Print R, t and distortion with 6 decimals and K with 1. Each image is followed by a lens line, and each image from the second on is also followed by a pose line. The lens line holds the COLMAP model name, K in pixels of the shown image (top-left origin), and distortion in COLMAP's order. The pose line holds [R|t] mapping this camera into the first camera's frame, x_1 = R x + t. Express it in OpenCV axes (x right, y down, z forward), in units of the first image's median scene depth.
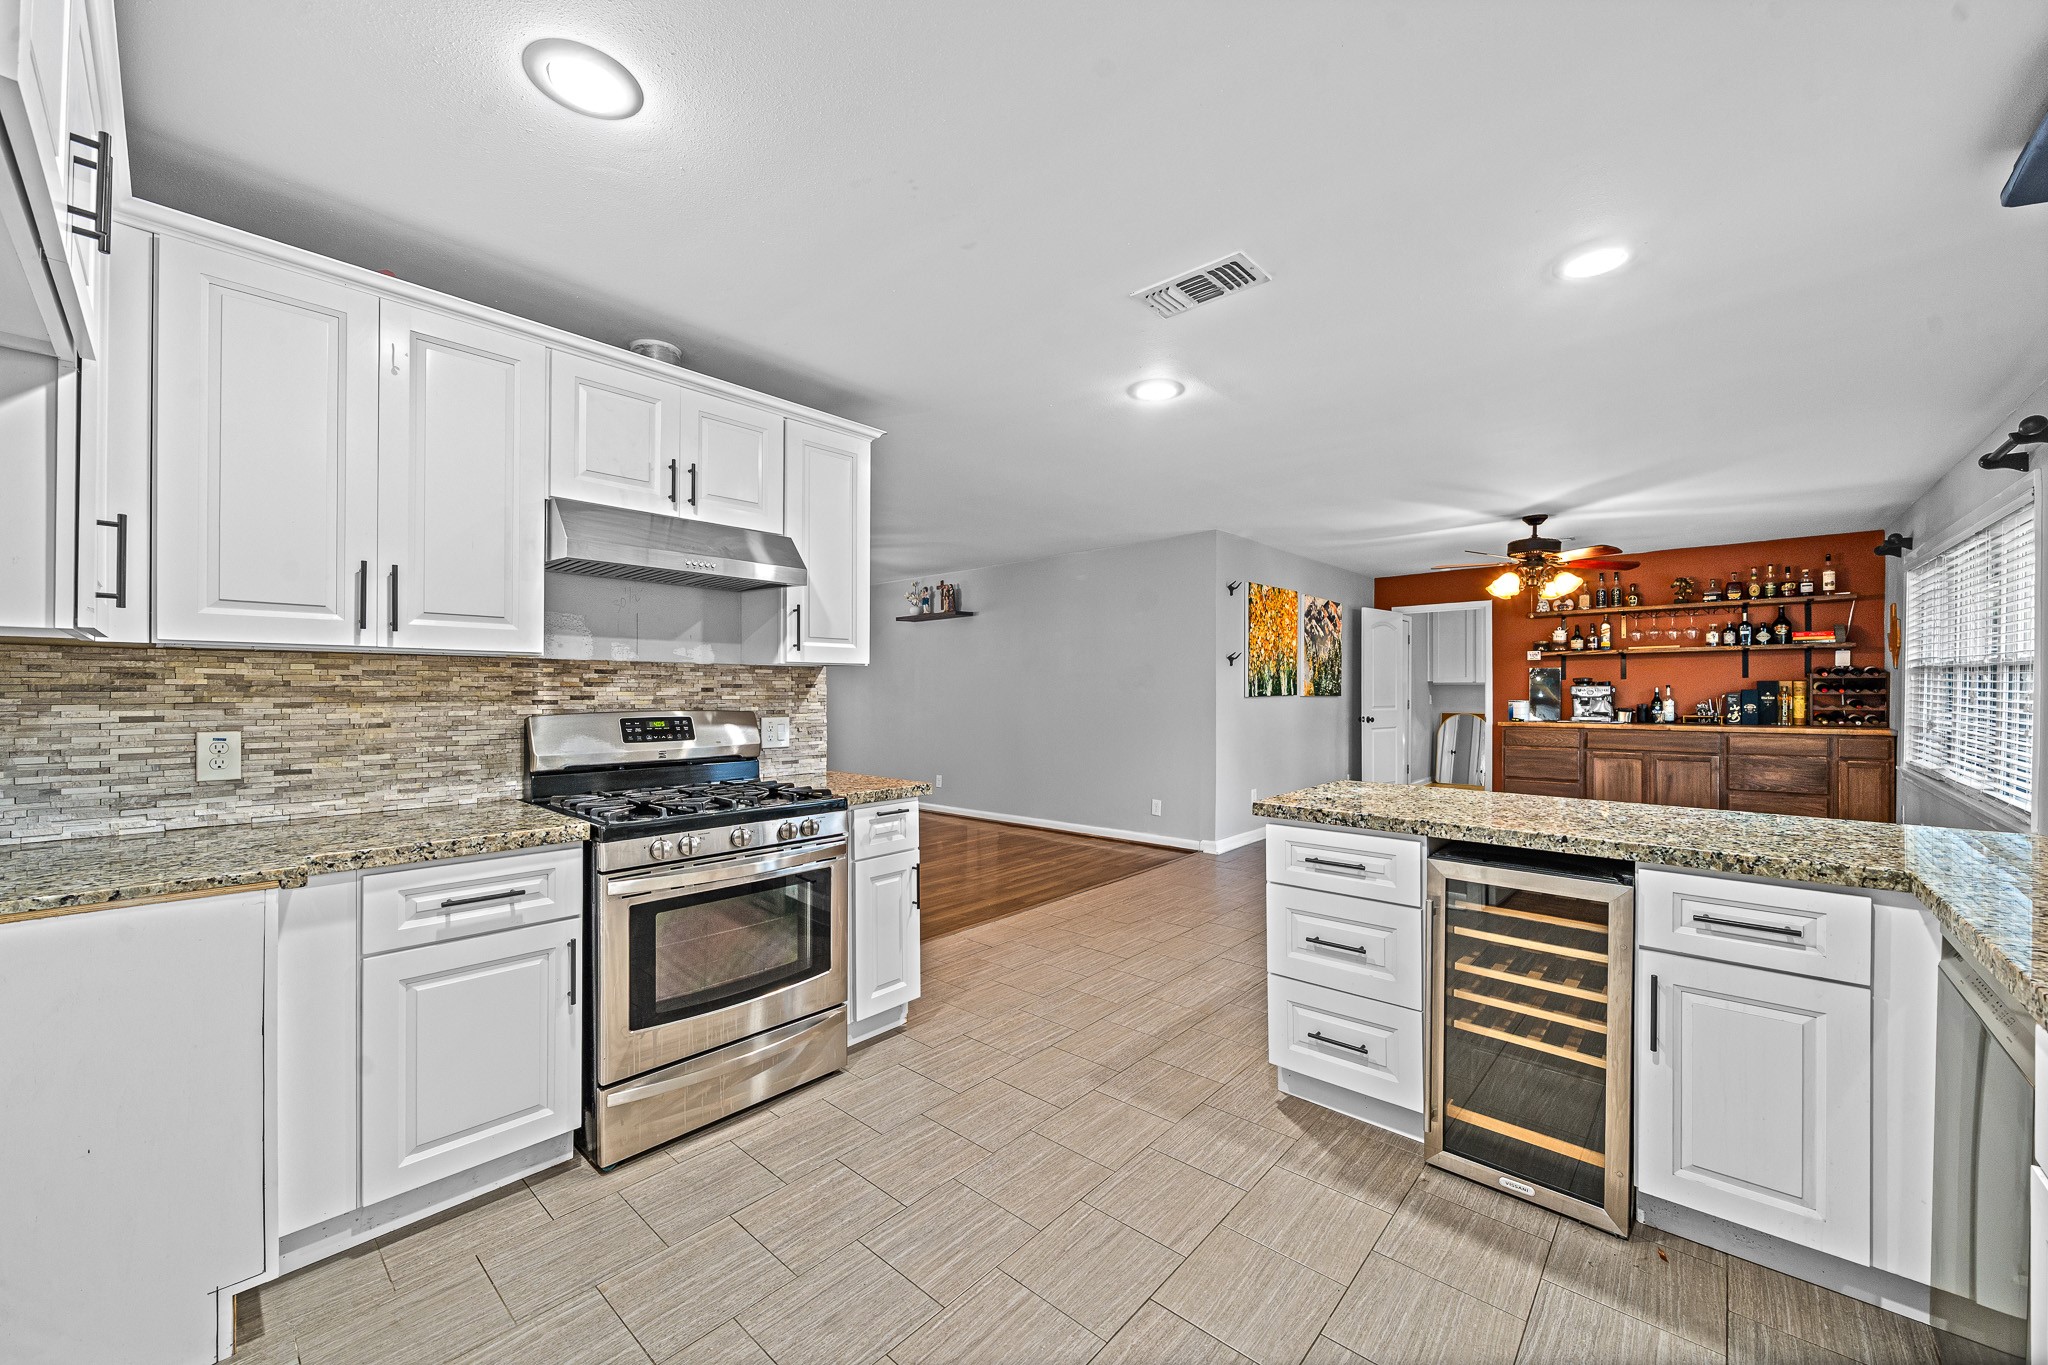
lens RADIAL K [[766.5, 0, 1020.5], [0, 766.5, 691.2], [0, 0, 1]] dist [-0.005745, -0.000421]
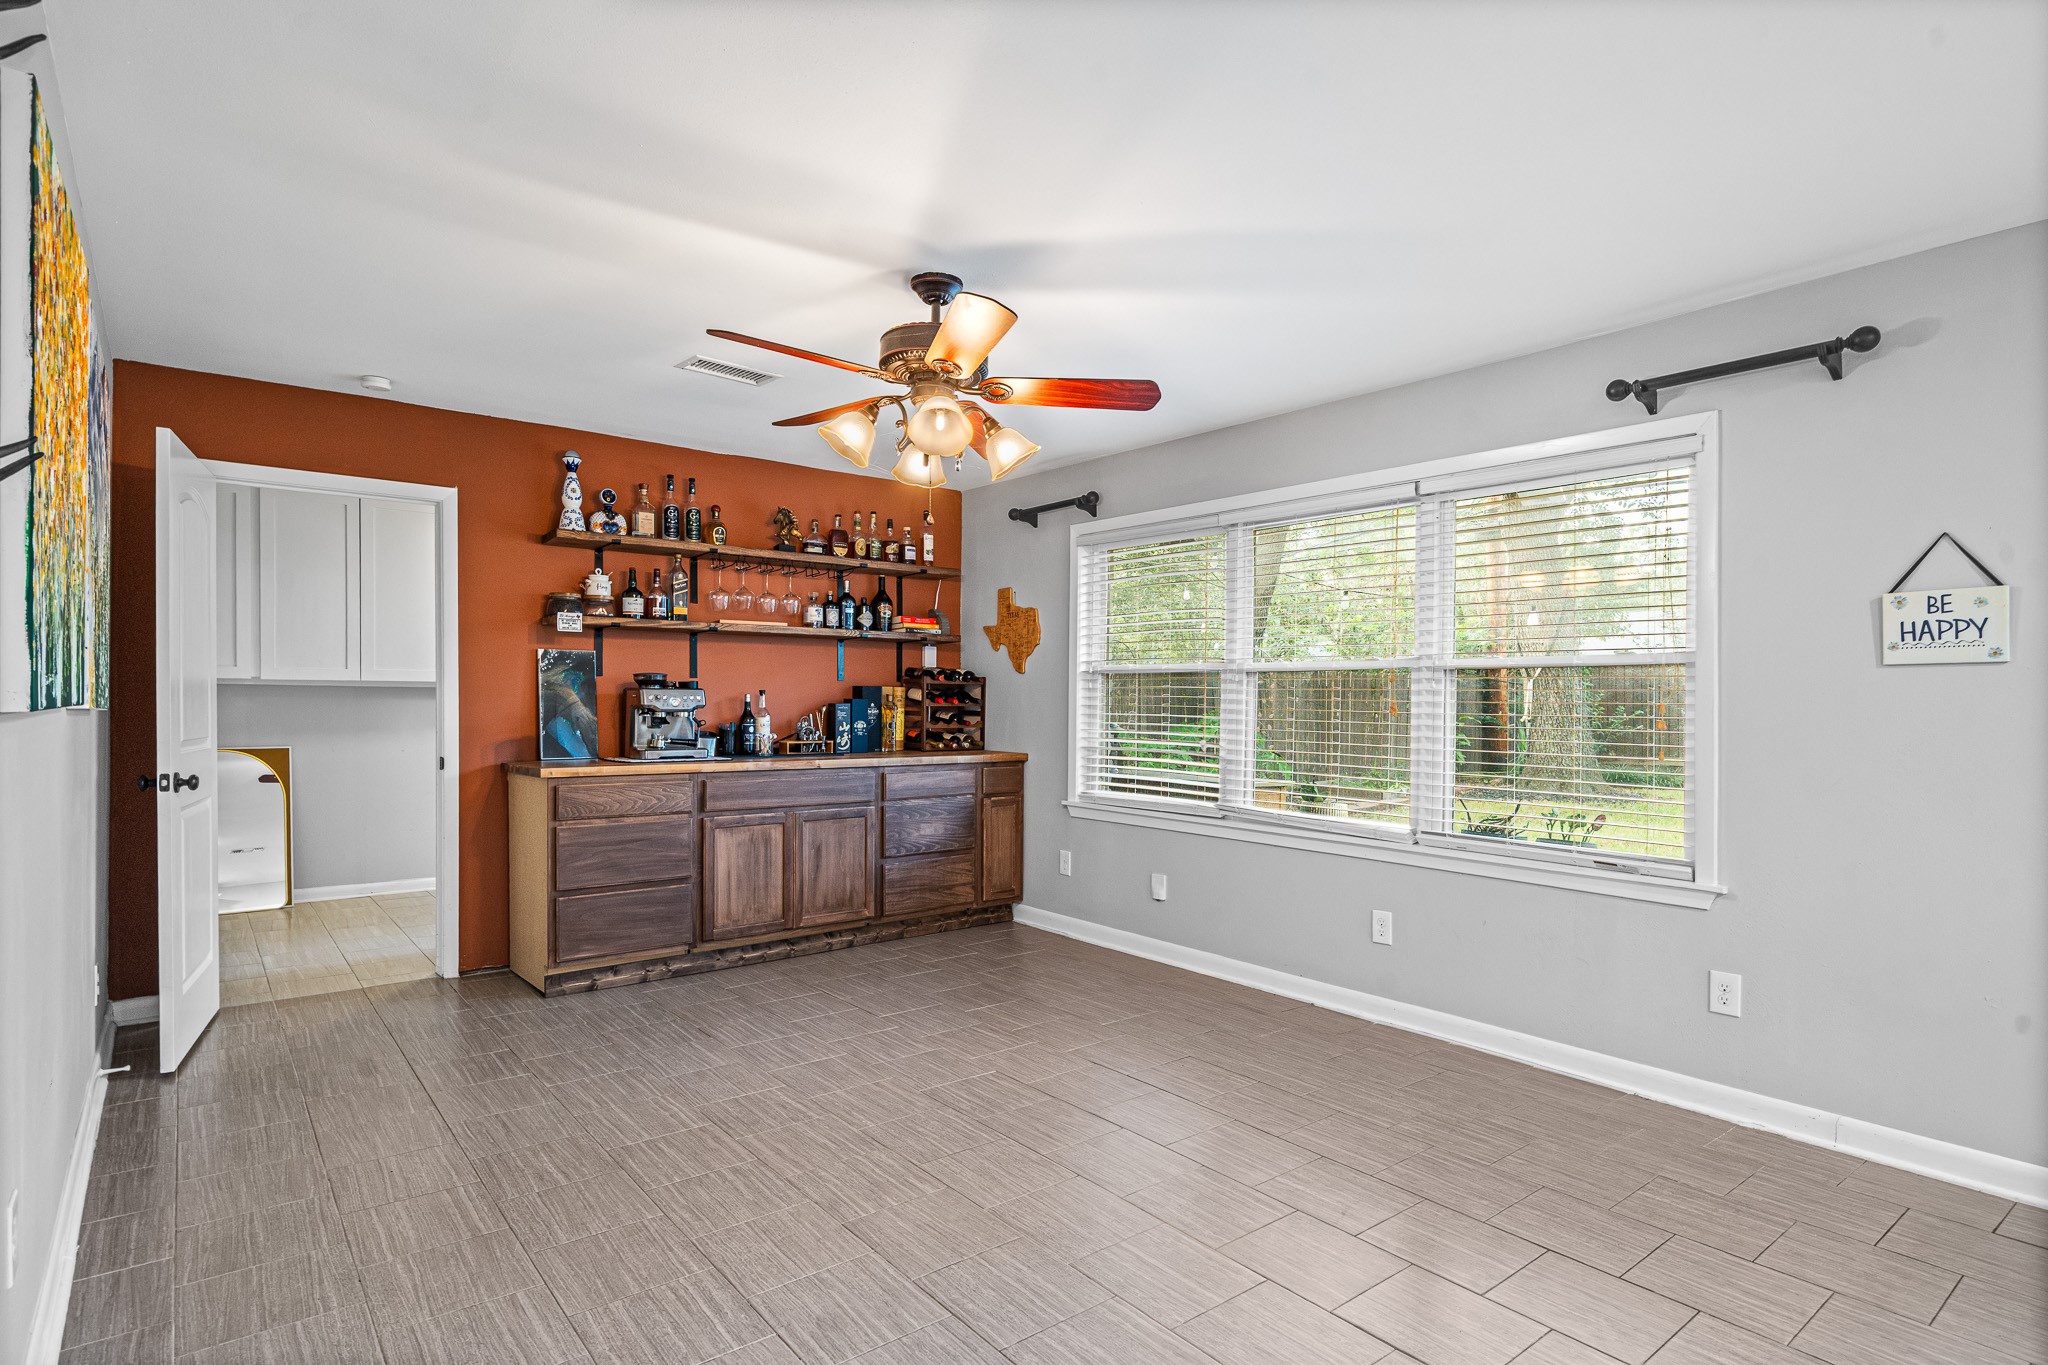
lens RADIAL K [[1055.1, 0, 1033.9], [0, 1055.1, 712.8], [0, 0, 1]] dist [0.001738, 0.000039]
pose [[0.144832, -0.003300, 0.989451, 0.085830], [-0.004792, 0.999980, 0.004036, 0.005578], [-0.989445, -0.005326, 0.144814, 0.708090]]
